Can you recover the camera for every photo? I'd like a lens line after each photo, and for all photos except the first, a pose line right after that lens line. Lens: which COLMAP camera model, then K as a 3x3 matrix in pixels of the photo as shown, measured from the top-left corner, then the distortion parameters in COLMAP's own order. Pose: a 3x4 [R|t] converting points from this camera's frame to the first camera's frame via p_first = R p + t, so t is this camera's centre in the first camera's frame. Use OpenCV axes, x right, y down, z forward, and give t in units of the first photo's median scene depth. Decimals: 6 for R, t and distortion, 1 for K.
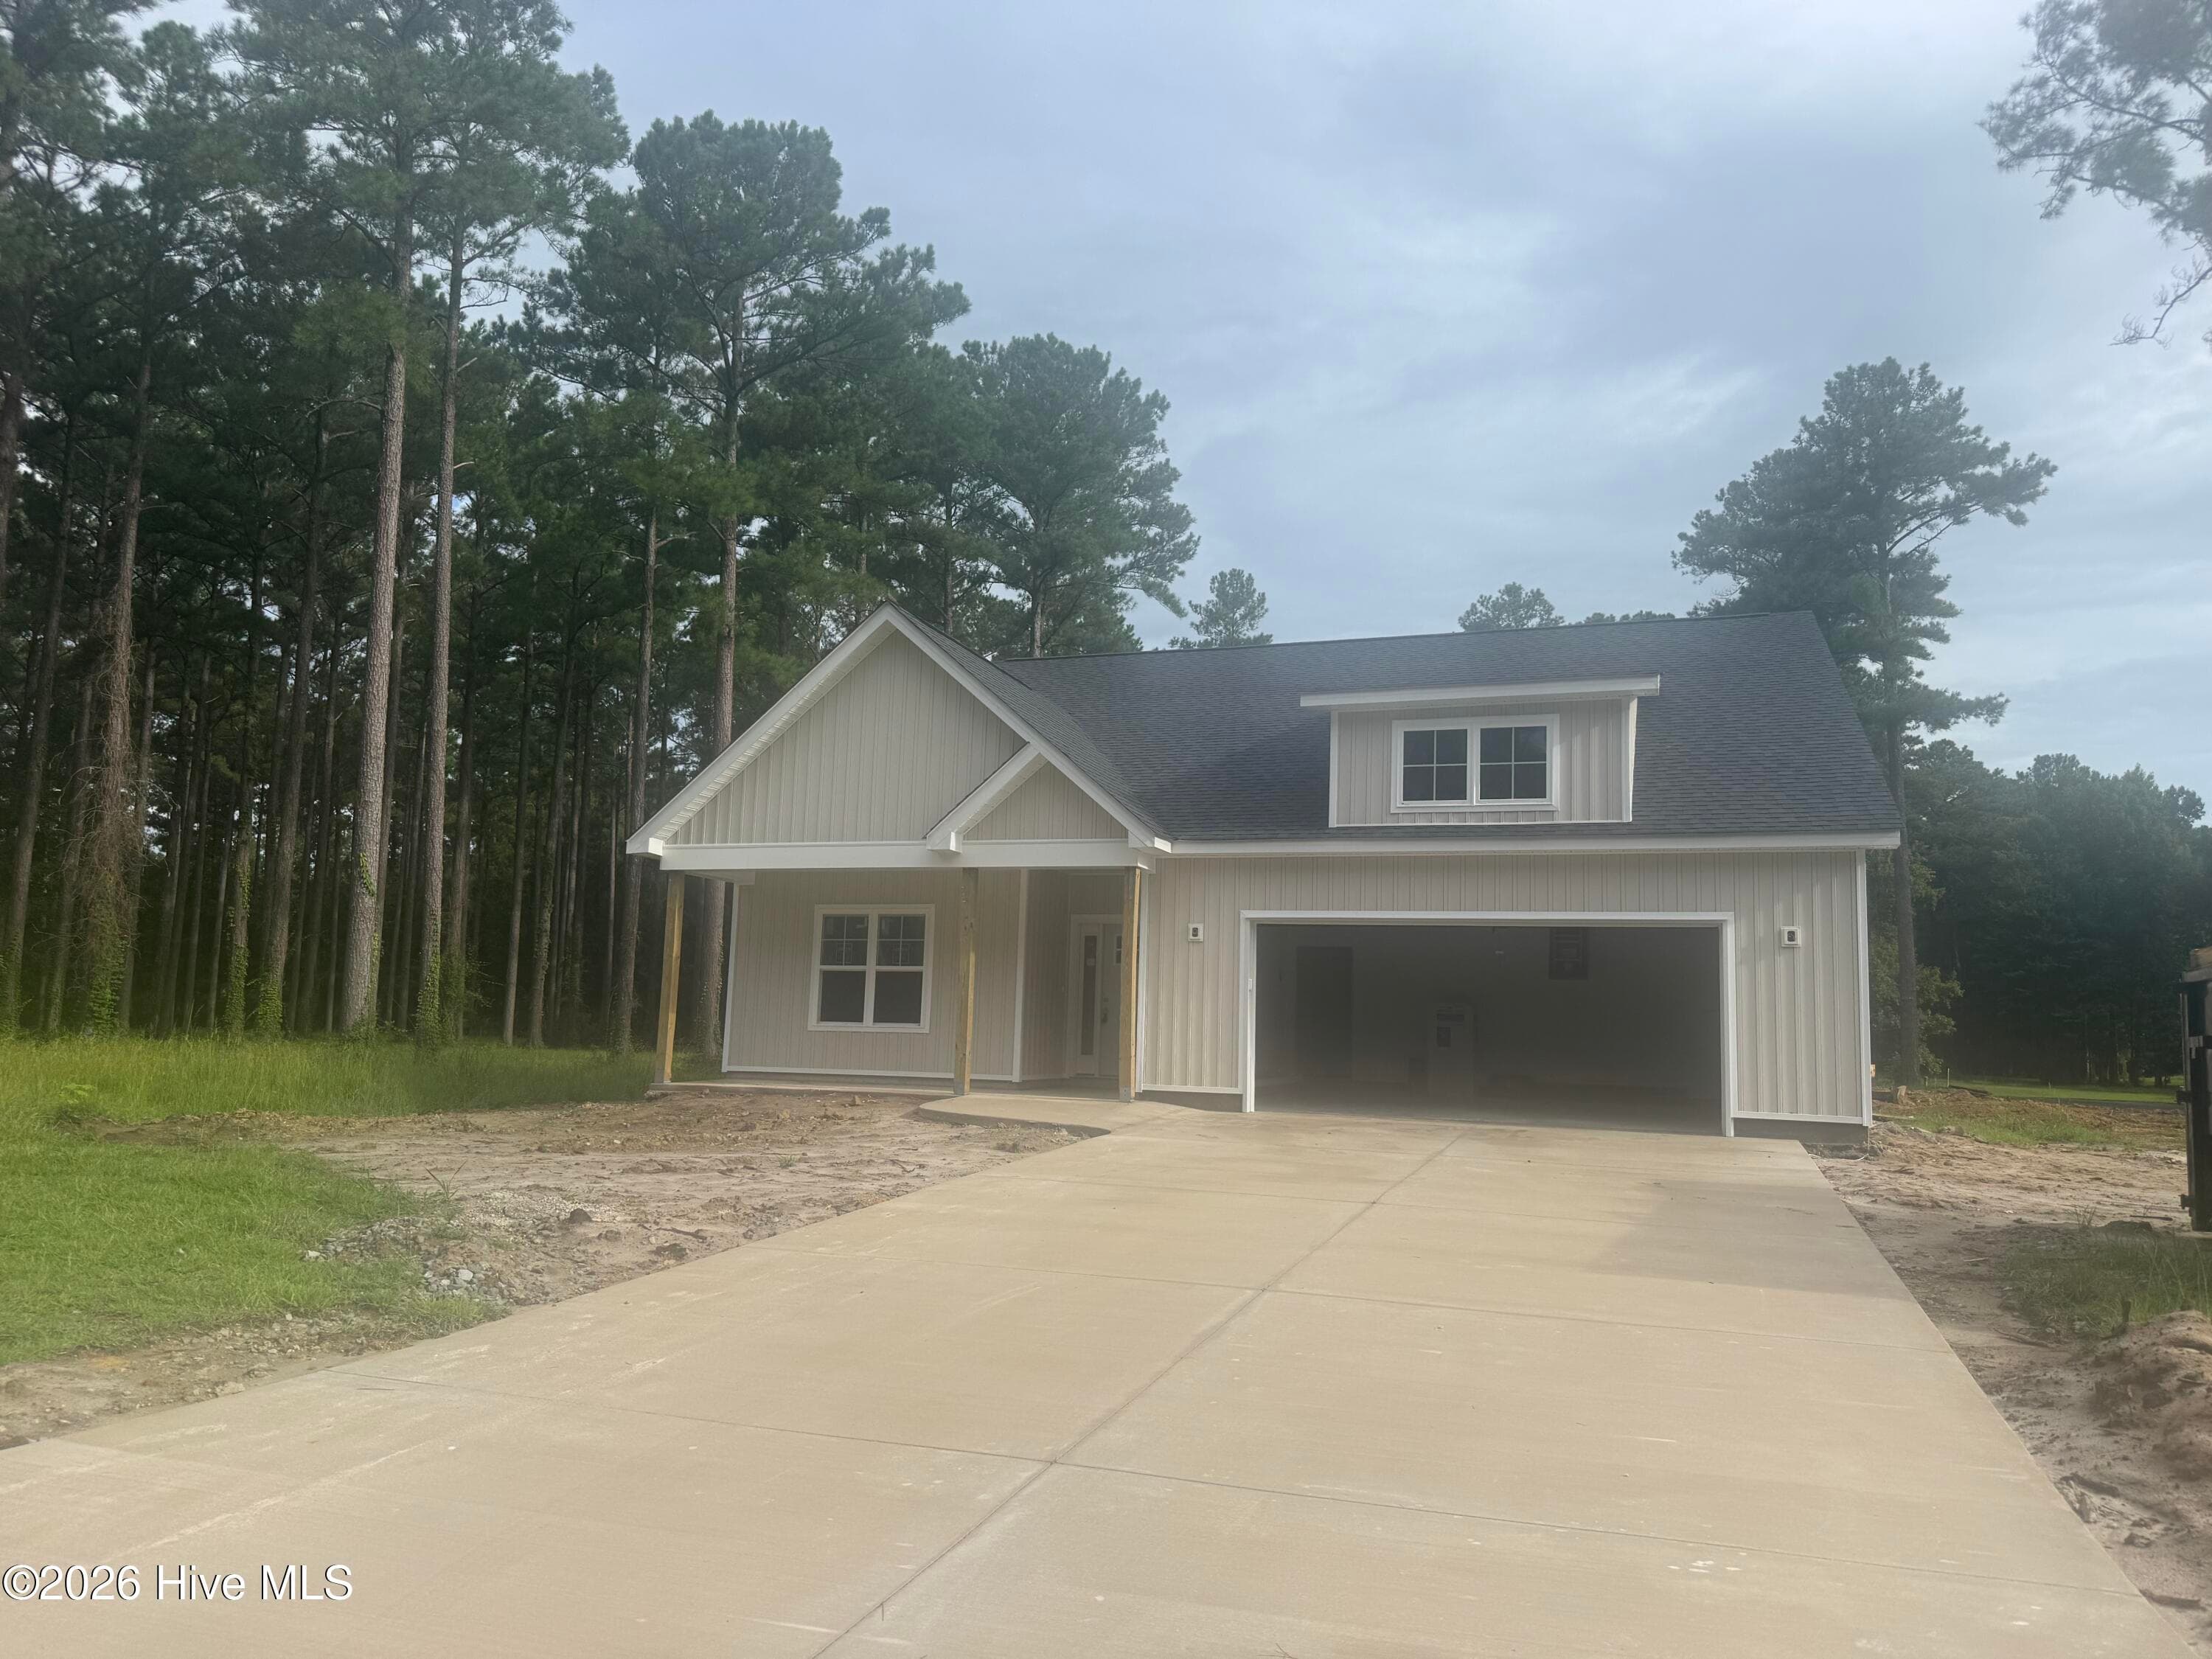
lens RADIAL K [[1533.5, 0, 1090.5], [0, 1533.5, 851.3], [0, 0, 1]] dist [0.043963, -0.040214]
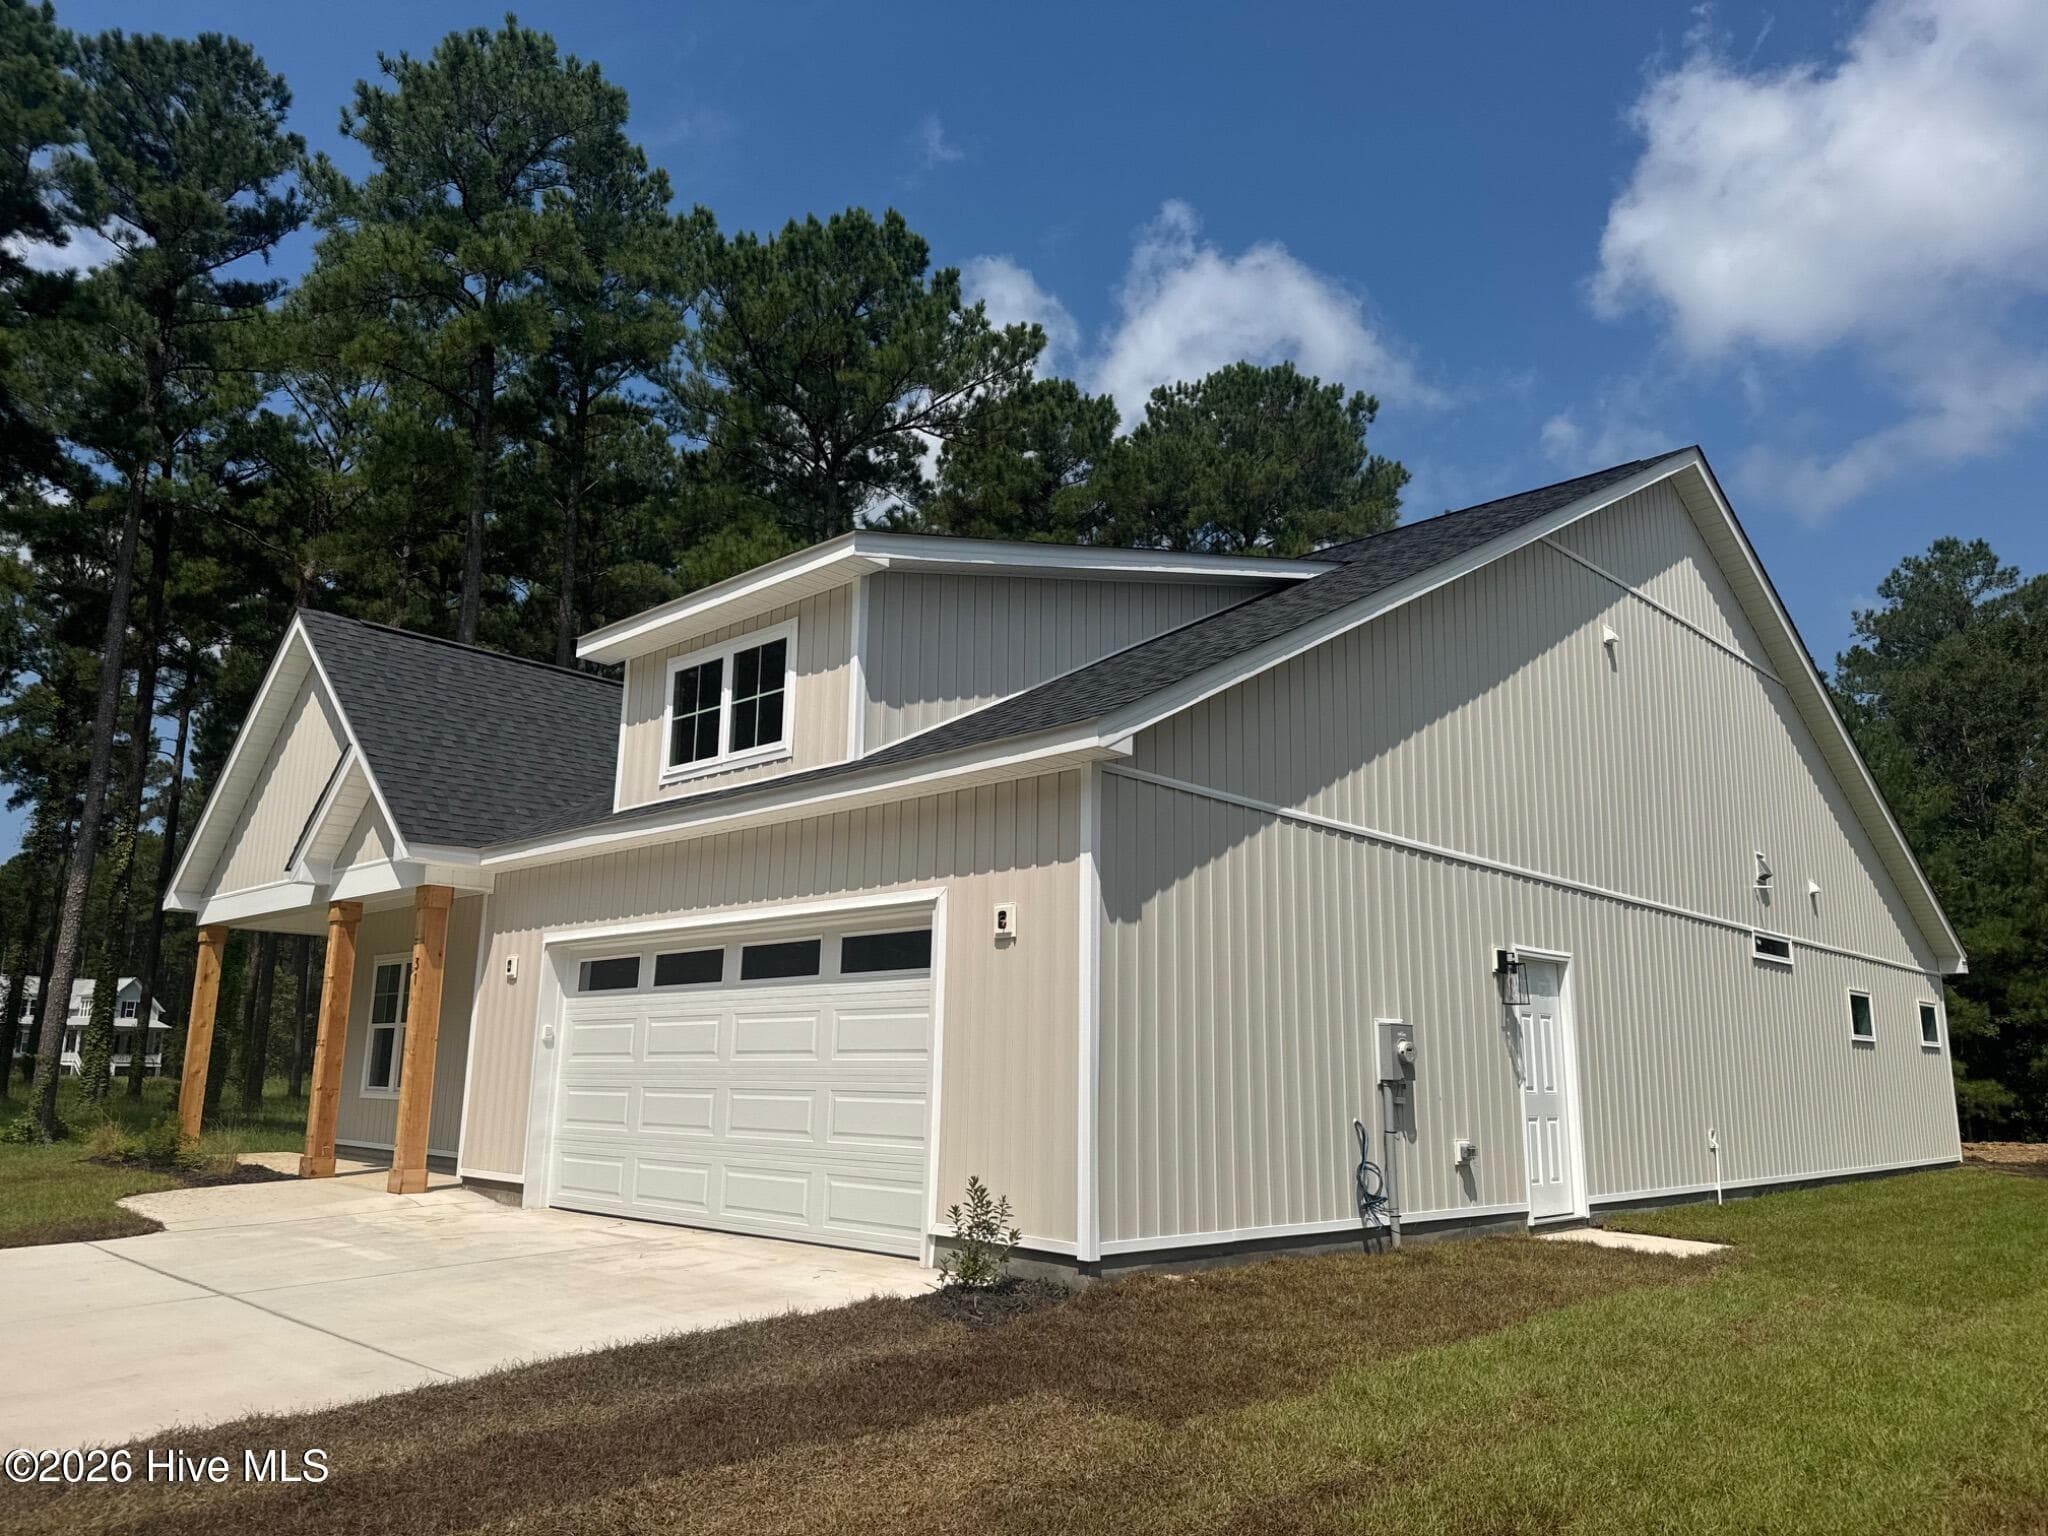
lens RADIAL K [[1419.8, 0, 1027.7], [0, 1419.8, 772.9], [0, 0, 1]] dist [0.043963, -0.040214]
pose [[0.911230, -0.099791, -0.399627, 0.524794], [0.060591, 0.992129, -0.109586, 0.044661], [0.407417, 0.075645, 0.910104, 0.389237]]
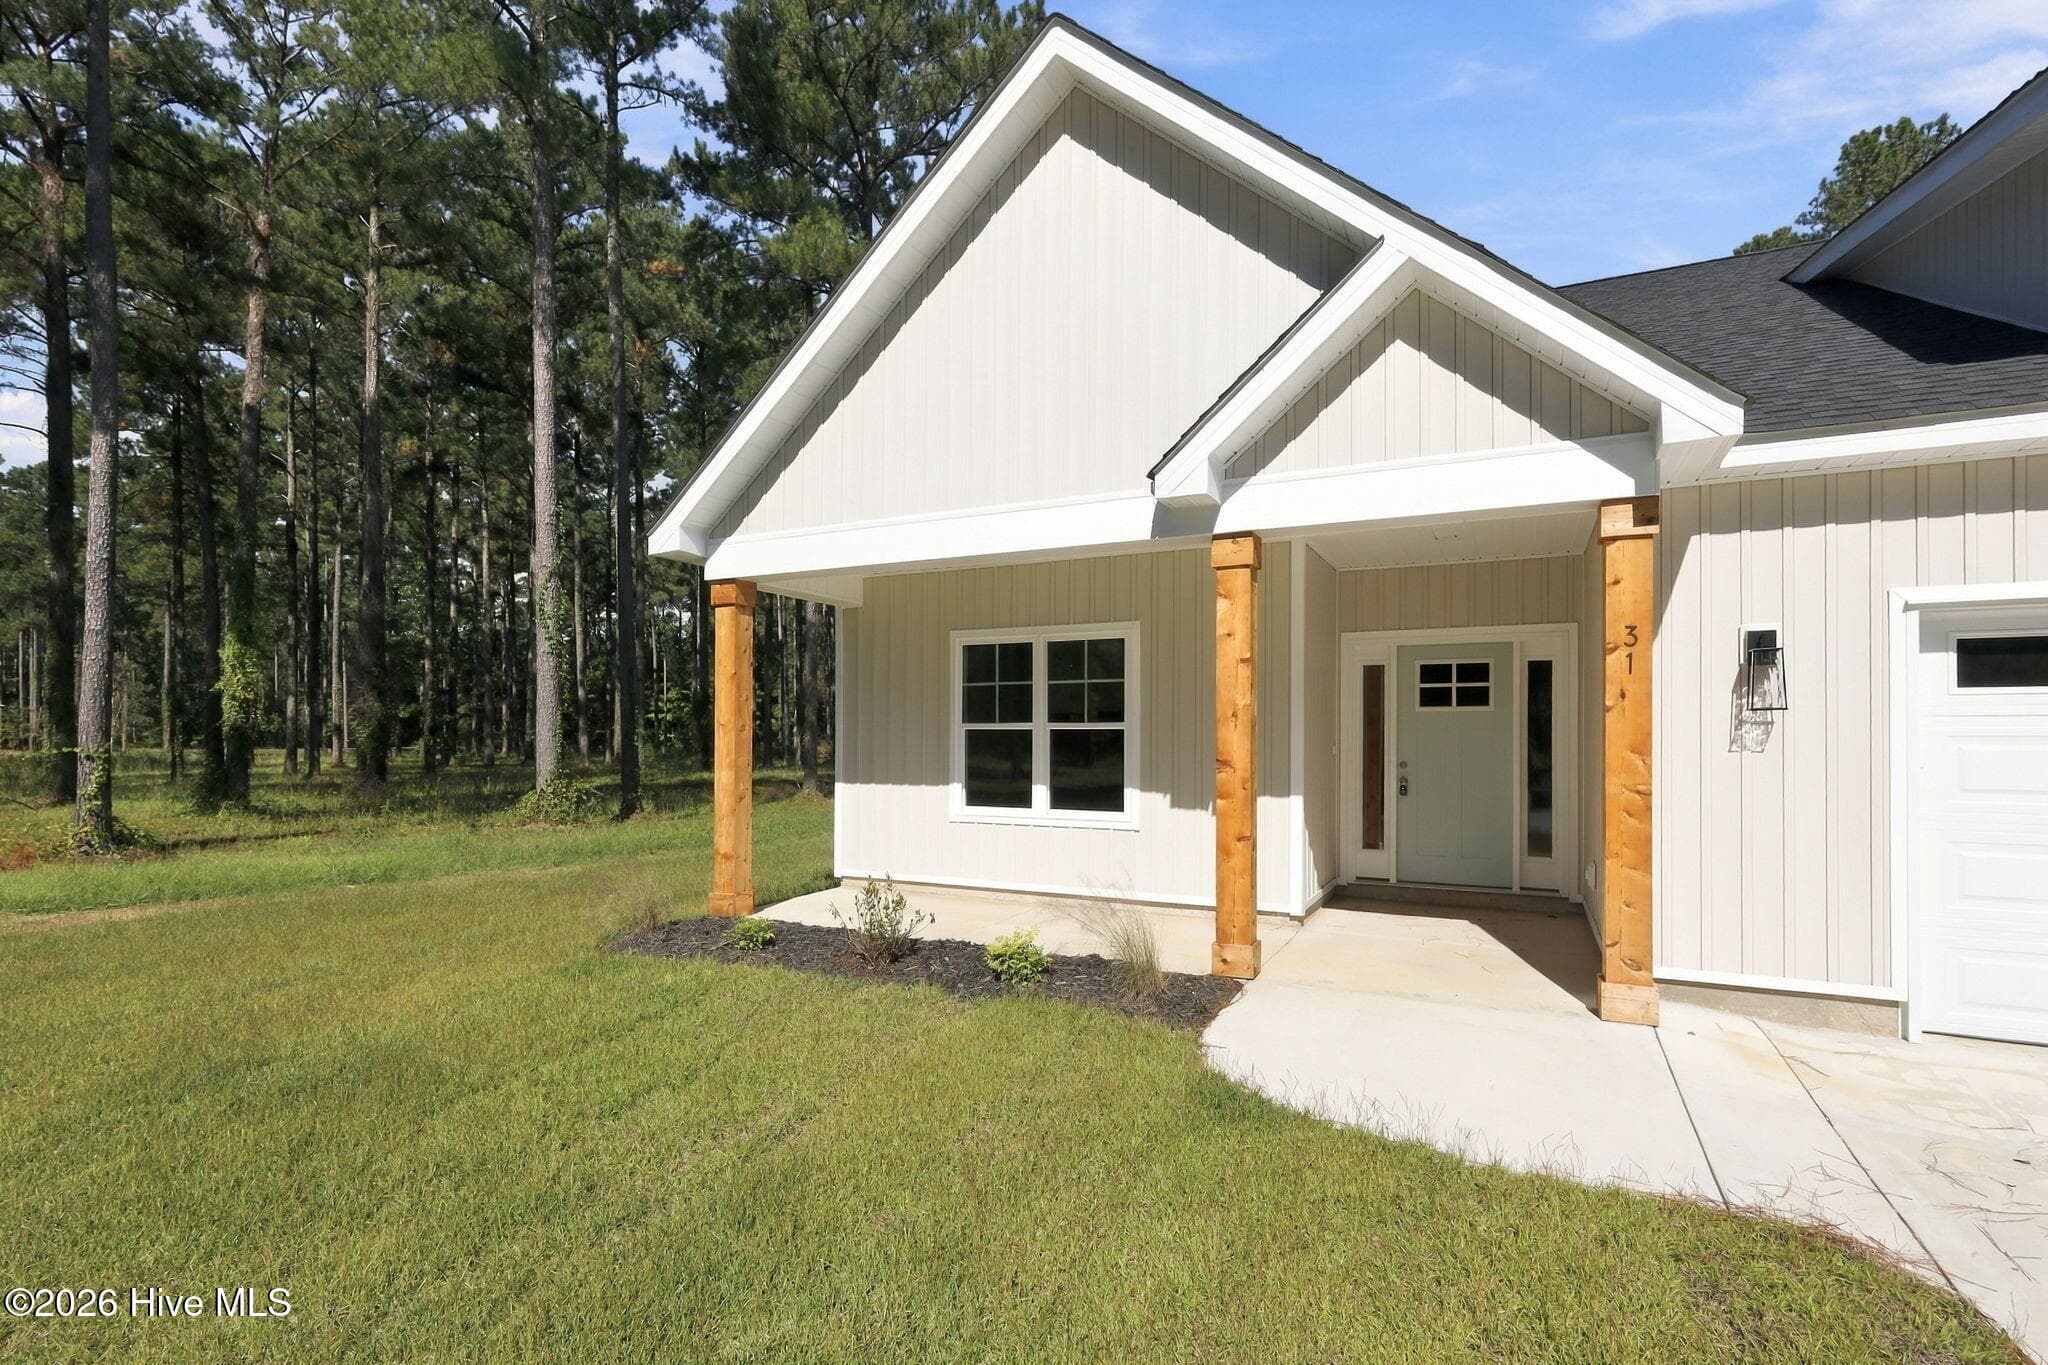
lens RADIAL K [[966.2, 0, 1037.0], [0, 966.2, 728.5], [0, 0, 1]] dist [0.001846, 0.000371]
pose [[0.993609, -0.026900, -0.109625, -0.100446], [0.038739, 0.993467, 0.107341, 0.033994], [0.106022, -0.110902, 0.988160, 0.603155]]
